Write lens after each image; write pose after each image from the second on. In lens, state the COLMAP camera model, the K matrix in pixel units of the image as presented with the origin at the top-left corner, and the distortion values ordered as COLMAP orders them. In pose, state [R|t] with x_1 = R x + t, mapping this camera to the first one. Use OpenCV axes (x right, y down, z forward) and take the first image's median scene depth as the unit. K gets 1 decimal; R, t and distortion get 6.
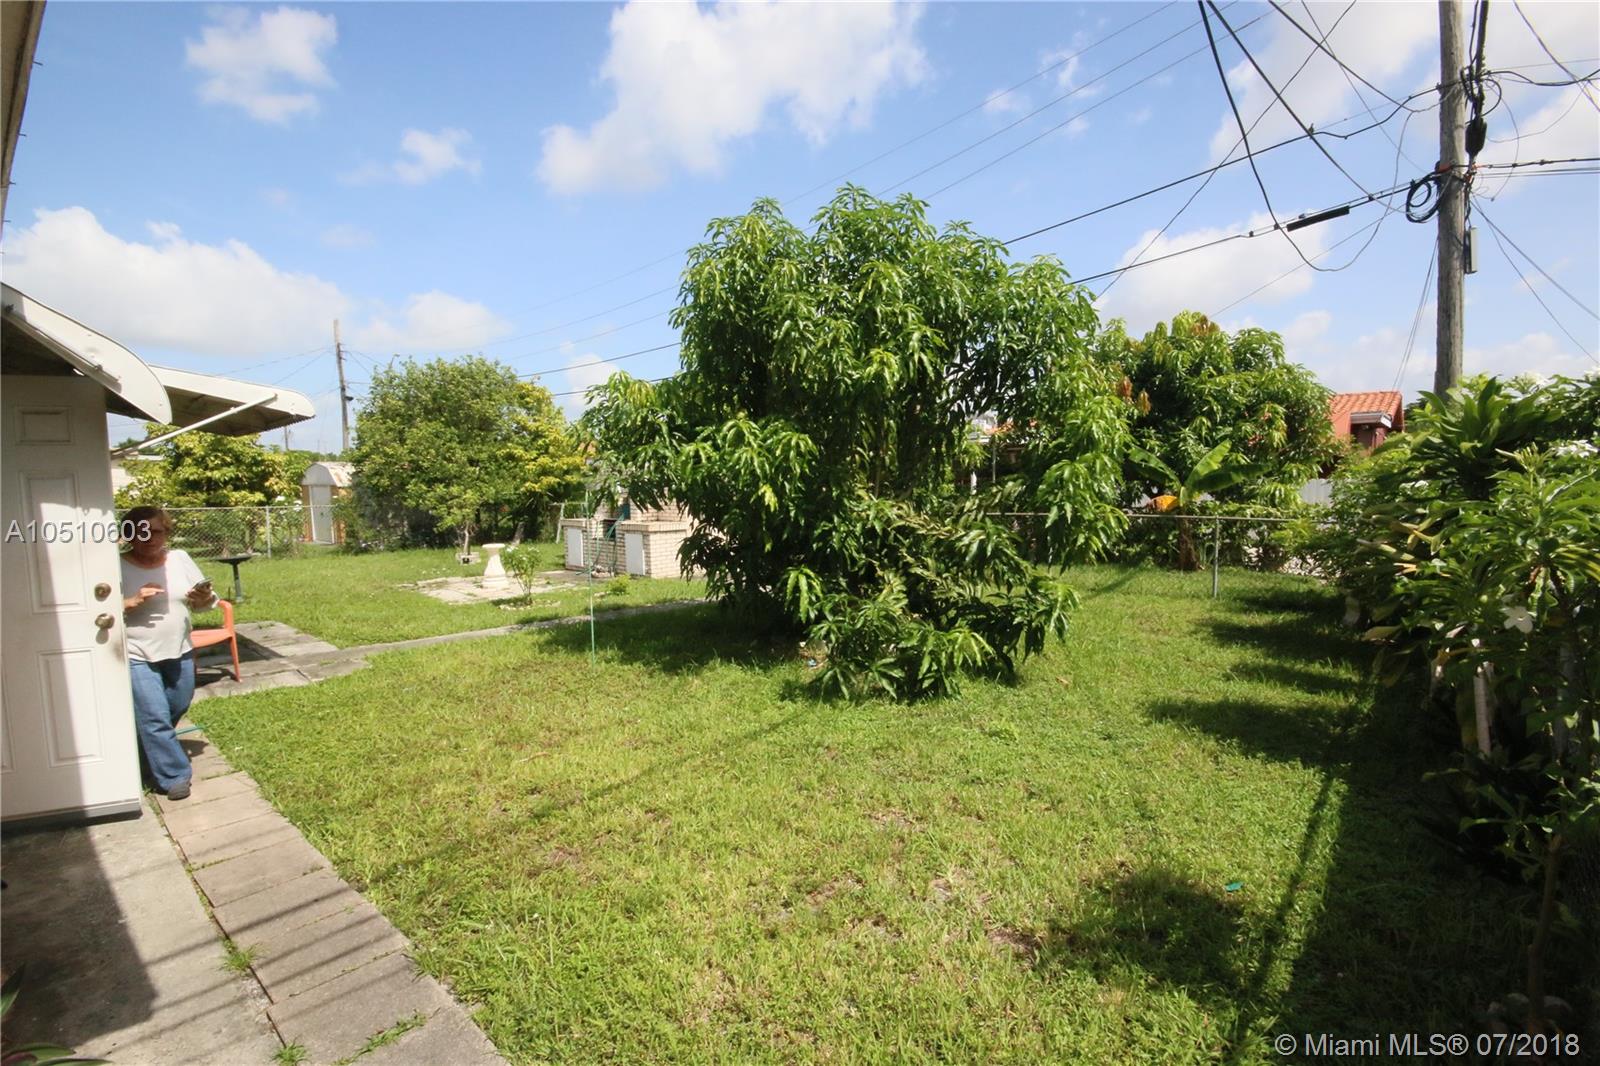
lens RADIAL K [[726.5, 0, 804.8], [0, 726.5, 541.3], [0, 0, 1]] dist [0.003102, -0.005872]
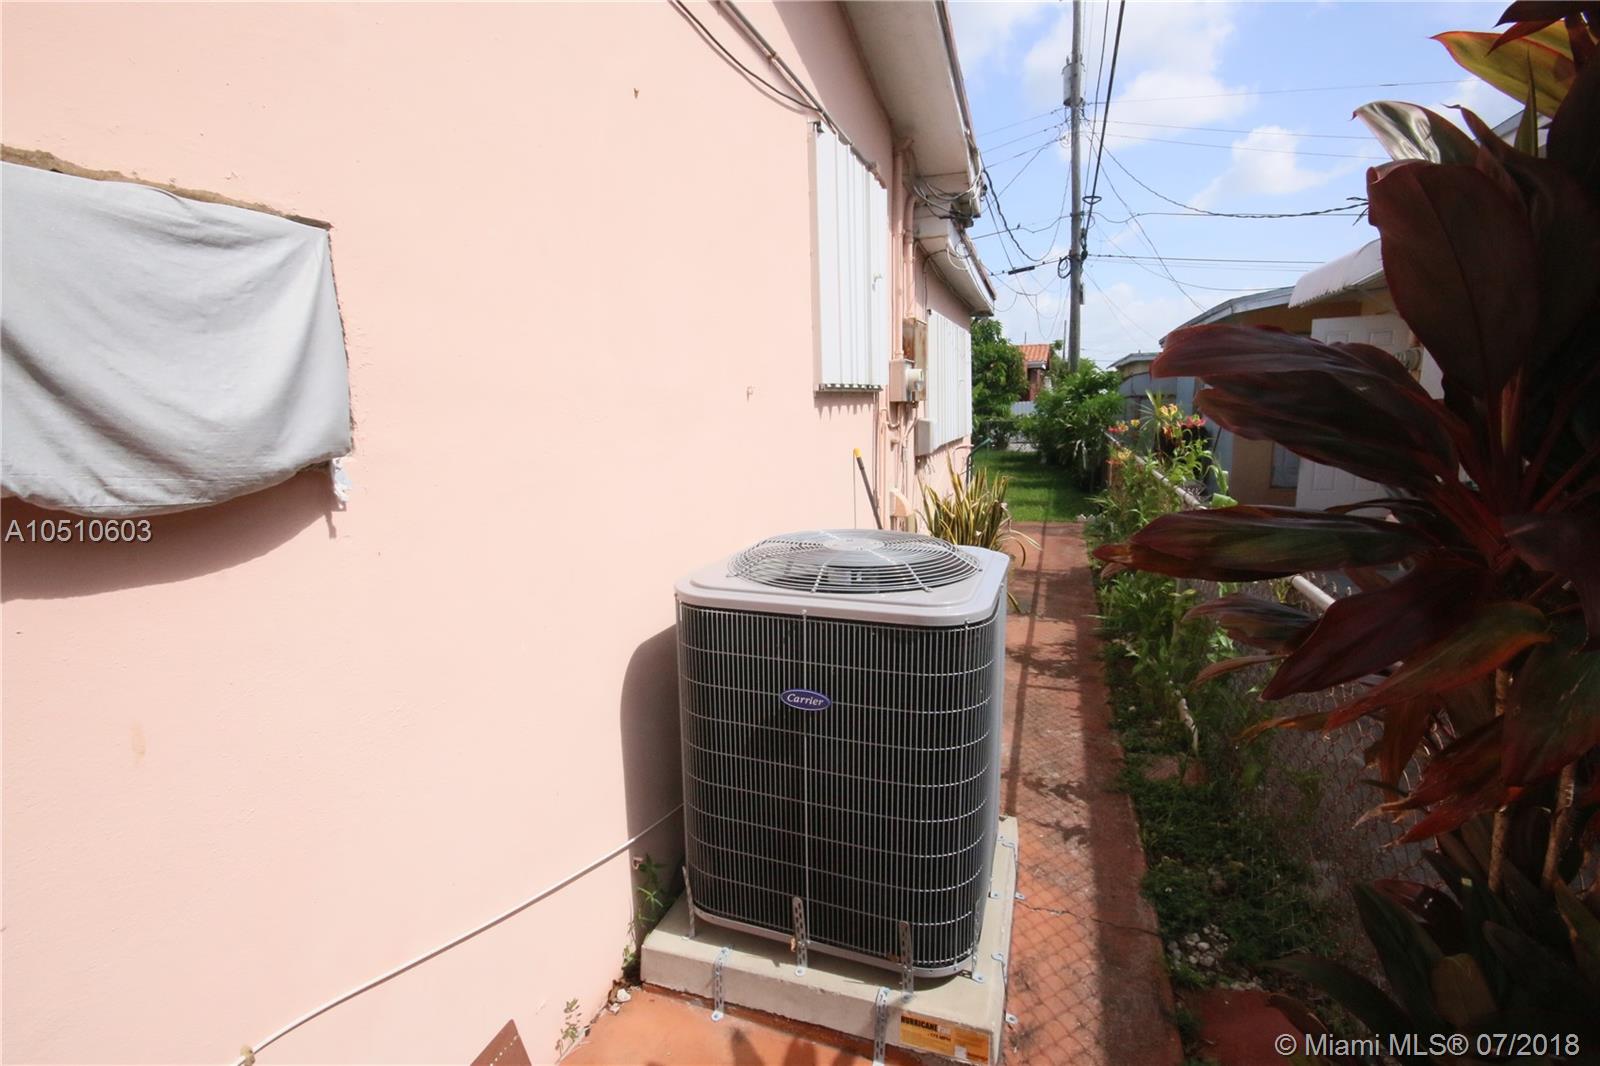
lens RADIAL K [[726.5, 0, 798.4], [0, 726.5, 528.5], [0, 0, 1]] dist [0.003102, -0.005872]
pose [[0.932843, -0.071107, 0.353198, -0.653744], [0.040372, 0.994787, 0.093648, 0.052905], [-0.358015, -0.073100, 0.930850, -0.727648]]
